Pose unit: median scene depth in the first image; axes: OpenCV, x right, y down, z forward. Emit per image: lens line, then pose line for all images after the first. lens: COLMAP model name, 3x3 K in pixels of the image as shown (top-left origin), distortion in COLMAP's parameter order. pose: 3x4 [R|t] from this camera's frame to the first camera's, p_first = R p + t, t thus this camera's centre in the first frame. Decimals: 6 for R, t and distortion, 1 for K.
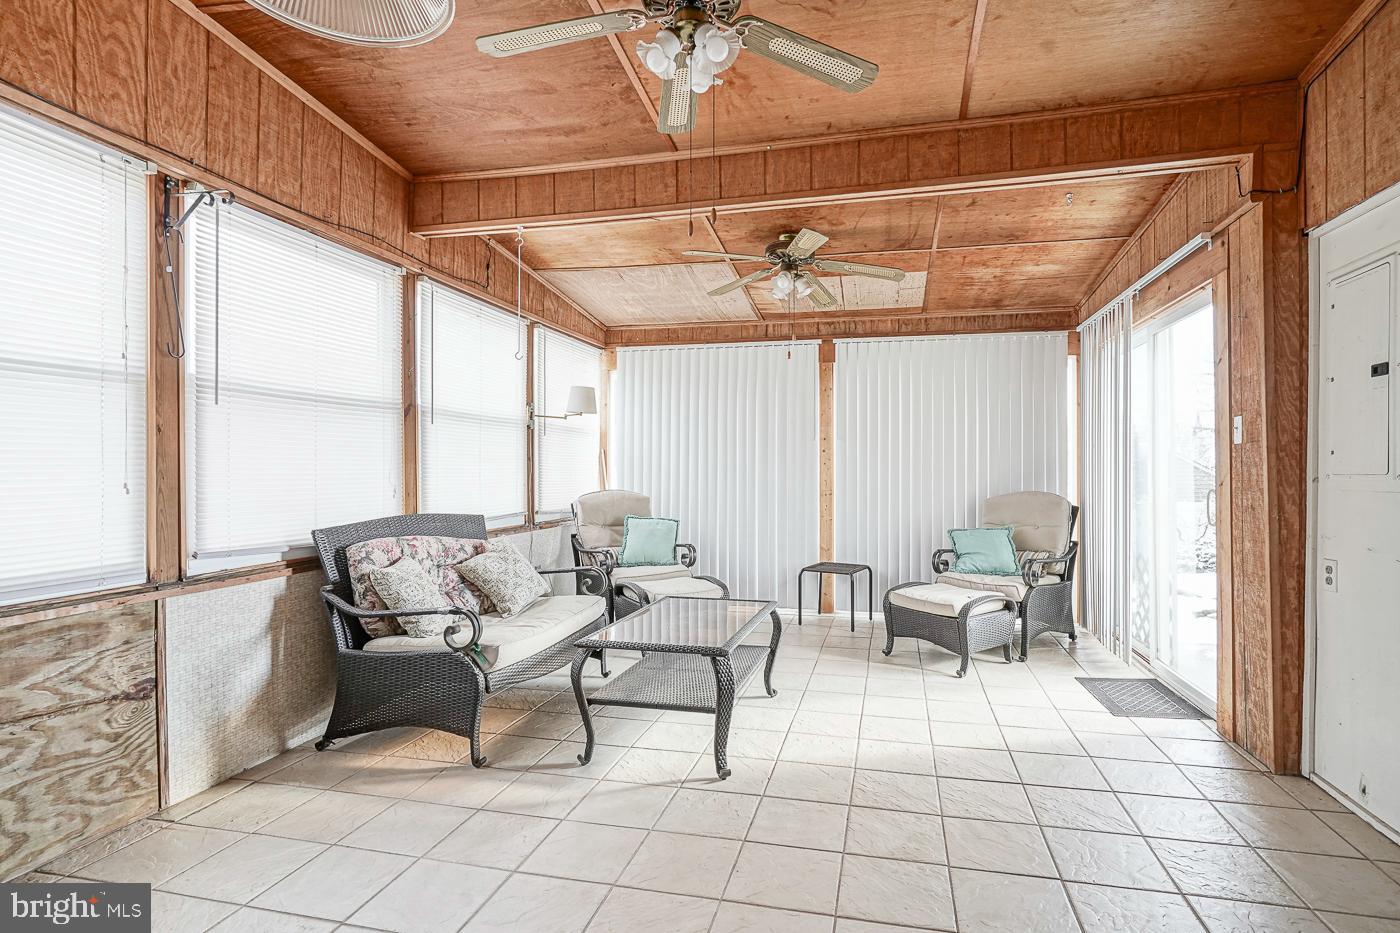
lens RADIAL K [[699.5, 0, 704.0], [0, 699.5, 469.9], [0, 0, 1]] dist [-0.002400, 0.004461]
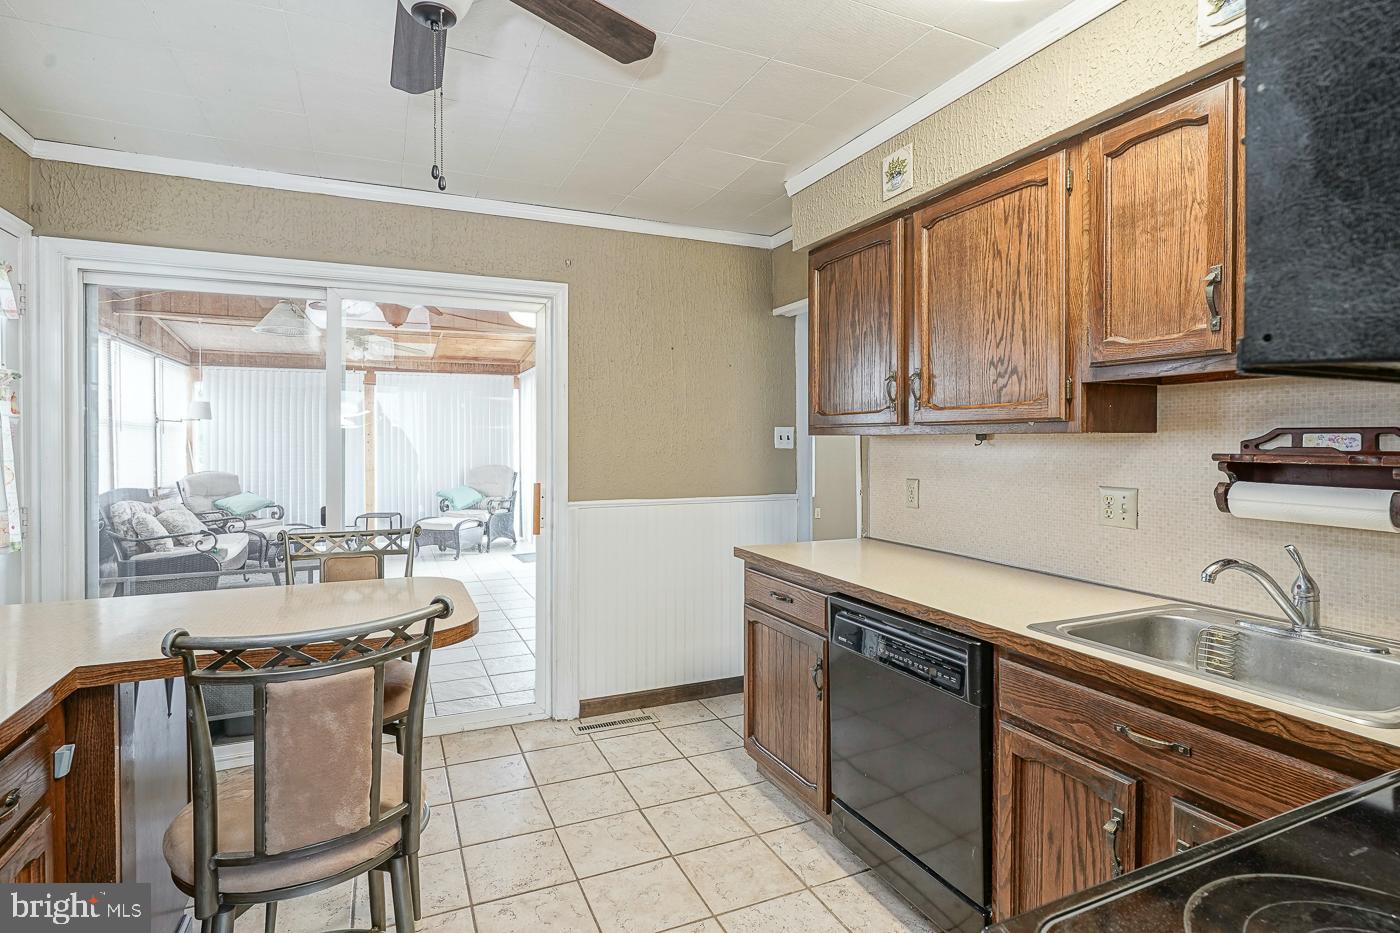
lens RADIAL K [[712.0, 0, 699.6], [0, 712.0, 442.8], [0, 0, 1]] dist [-0.000621, 0.000370]
pose [[0.775833, -0.004172, 0.630924, -0.305001], [0.005288, 0.999986, 0.000110, -0.025731], [-0.630916, 0.003251, 0.775845, -0.829053]]
